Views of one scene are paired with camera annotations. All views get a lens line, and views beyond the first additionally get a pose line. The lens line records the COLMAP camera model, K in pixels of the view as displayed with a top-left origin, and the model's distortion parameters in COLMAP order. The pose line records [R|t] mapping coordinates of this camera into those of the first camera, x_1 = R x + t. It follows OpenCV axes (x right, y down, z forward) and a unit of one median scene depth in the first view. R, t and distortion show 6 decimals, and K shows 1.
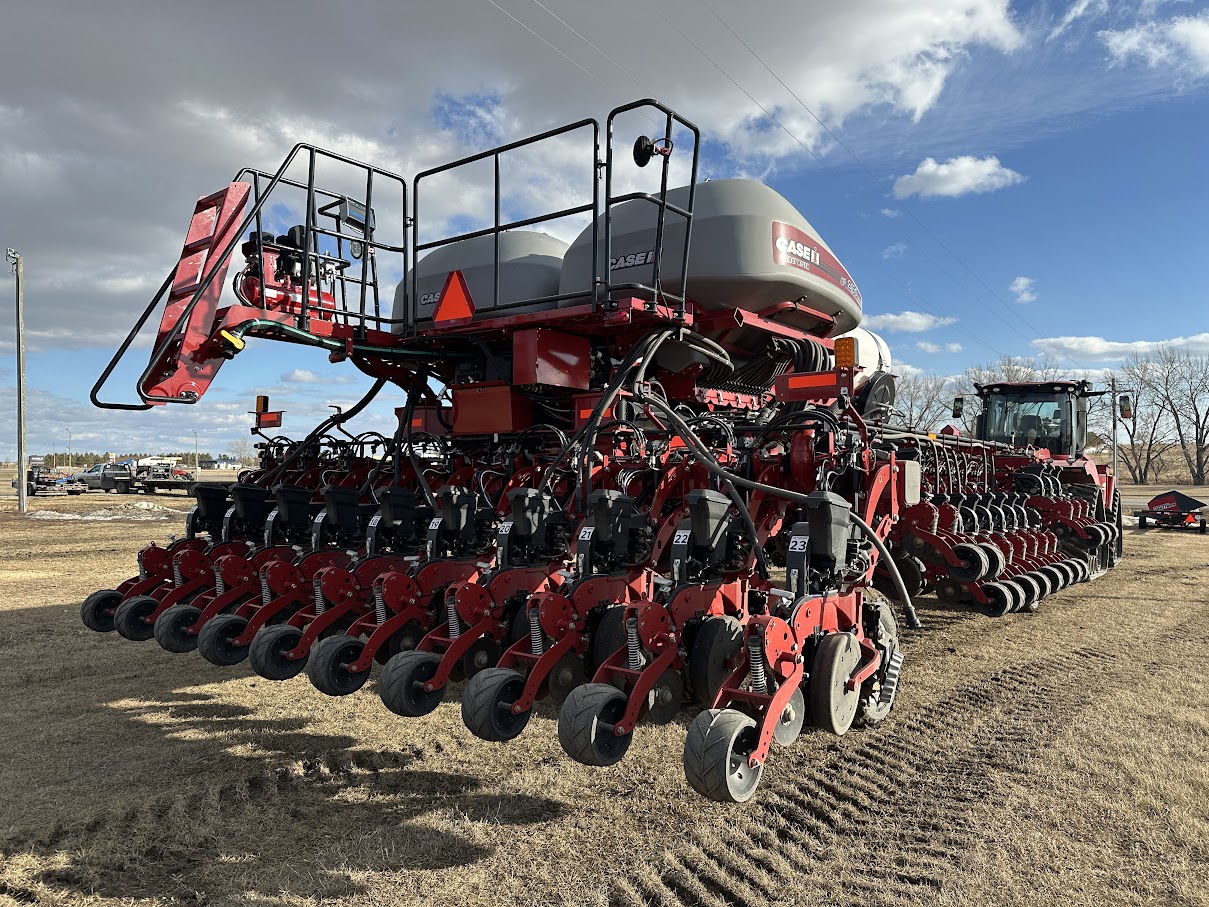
lens RADIAL K [[841.4, 0, 604.5], [0, 841.4, 453.5], [0, 0, 1]] dist [0.107051, -0.168449]
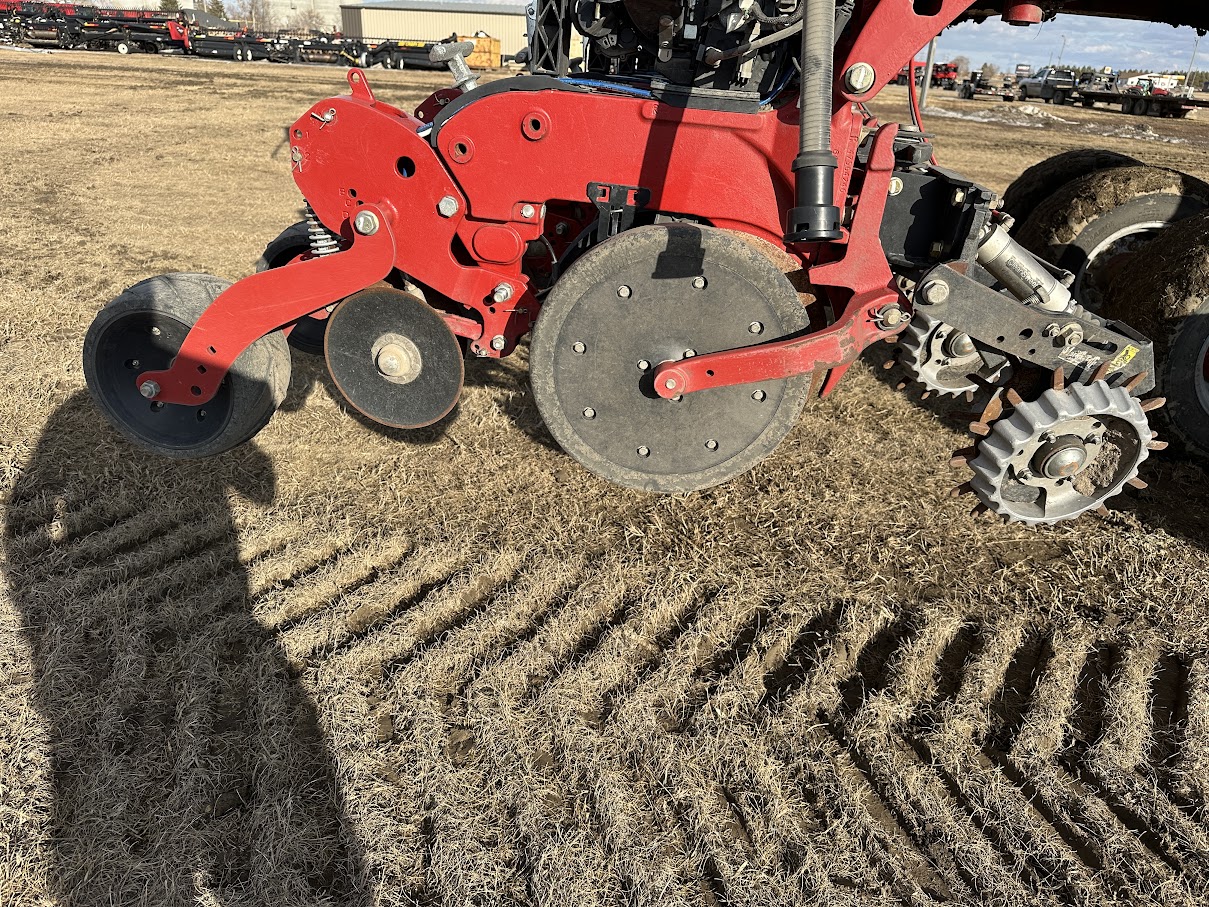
lens RADIAL K [[862.9, 0, 601.3], [0, 862.9, 444.5], [0, 0, 1]] dist [0.013514, 0.001893]
pose [[0.527809, 0.381090, -0.759071, 0.393643], [-0.048563, 0.905772, 0.420973, 0.108244], [0.847974, -0.185331, 0.496582, 0.572354]]
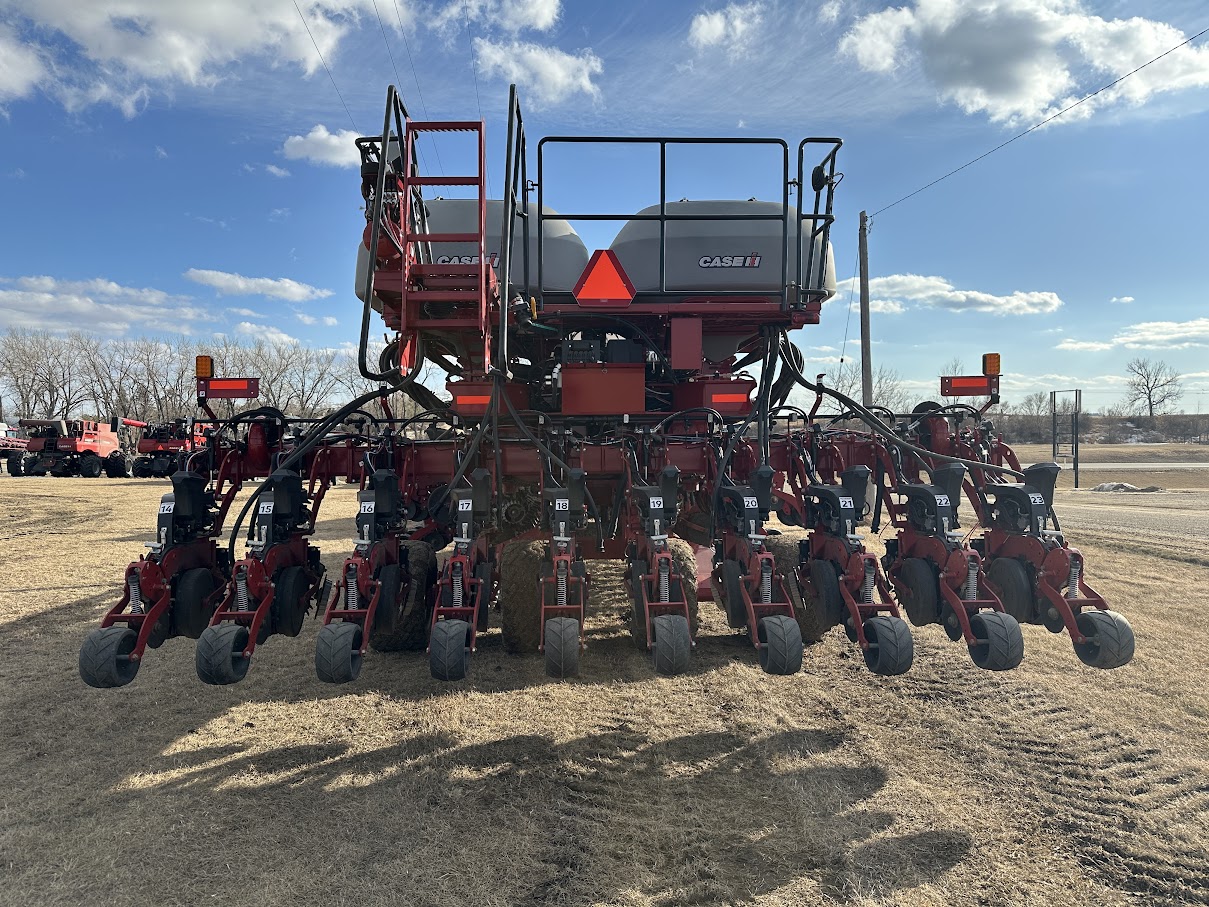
lens RADIAL K [[859.8, 0, 634.8], [0, 859.8, 467.6], [0, 0, 1]] dist [-0.006367, 0.053628]
pose [[0.754705, -0.024623, 0.655602, -0.893492], [-0.007279, 0.998920, 0.045896, -0.008314], [-0.656023, -0.039410, 0.753711, 0.239589]]
